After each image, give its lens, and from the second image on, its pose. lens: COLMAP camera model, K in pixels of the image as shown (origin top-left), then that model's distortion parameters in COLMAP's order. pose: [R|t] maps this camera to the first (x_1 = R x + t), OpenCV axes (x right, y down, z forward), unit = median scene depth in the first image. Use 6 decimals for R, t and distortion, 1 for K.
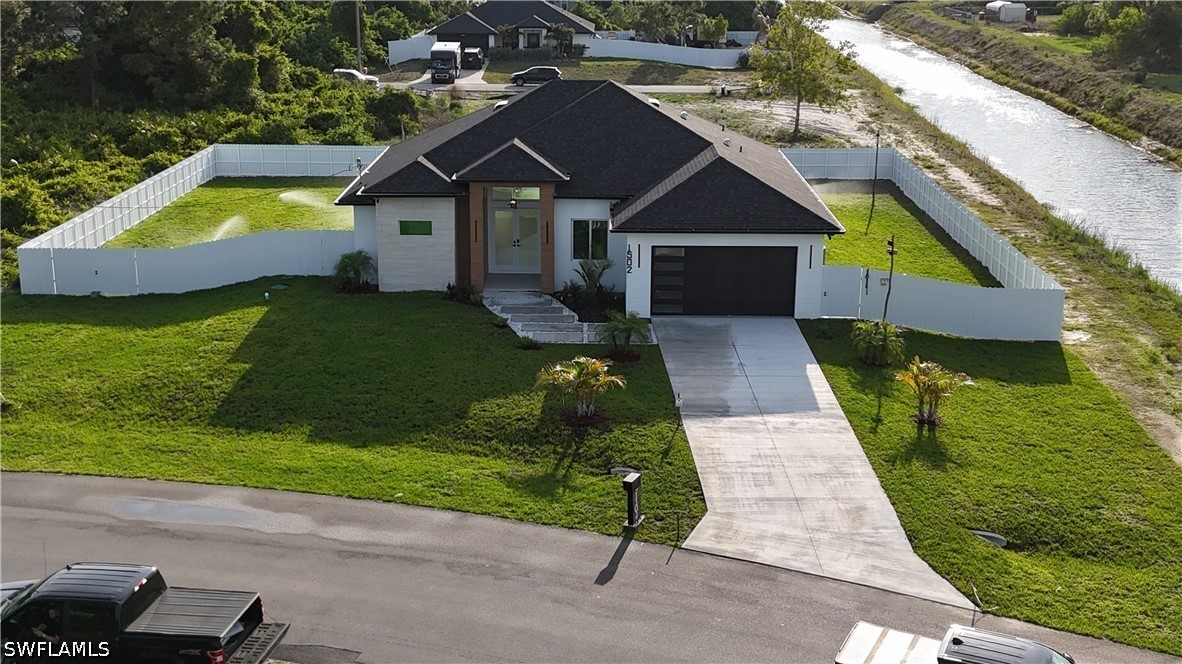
lens RADIAL K [[1455.3, 0, 591.0], [0, 1455.3, 332.0], [0, 0, 1]] dist [0.175448, -0.490879]
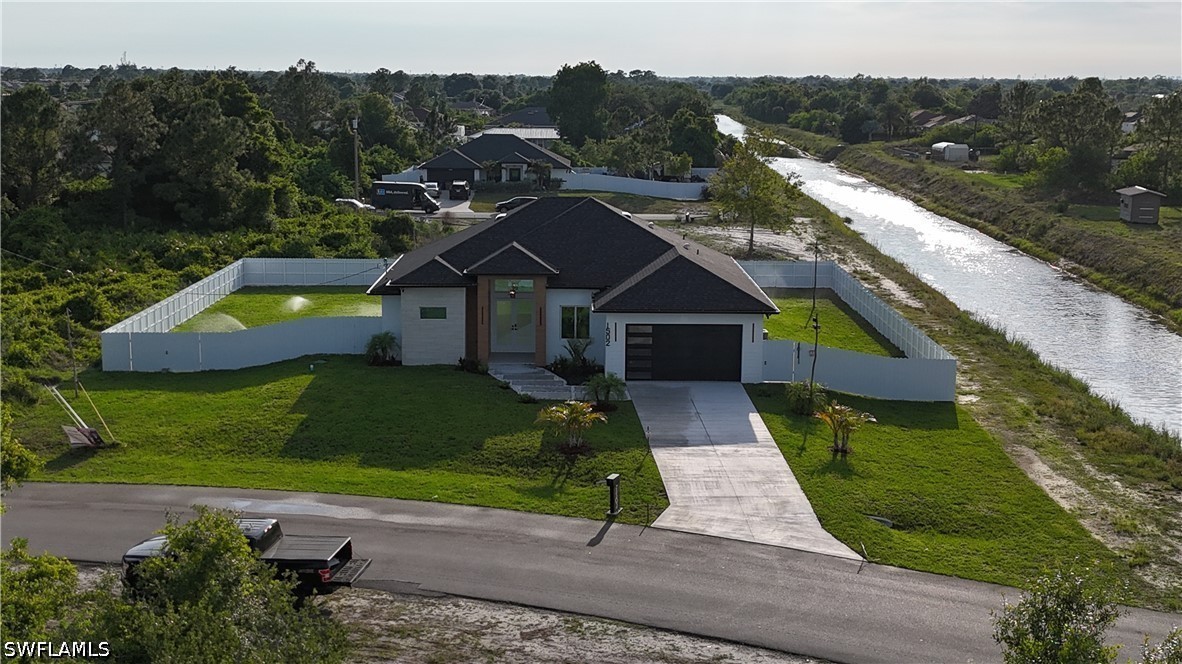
lens RADIAL K [[1455.3, 0, 591.0], [0, 1455.3, 332.0], [0, 0, 1]] dist [0.175448, -0.490879]
pose [[0.999800, -0.001213, 0.019985, -0.012045], [0.003086, 0.995570, -0.093978, 0.060093], [-0.019782, 0.094020, 0.995374, -0.219646]]
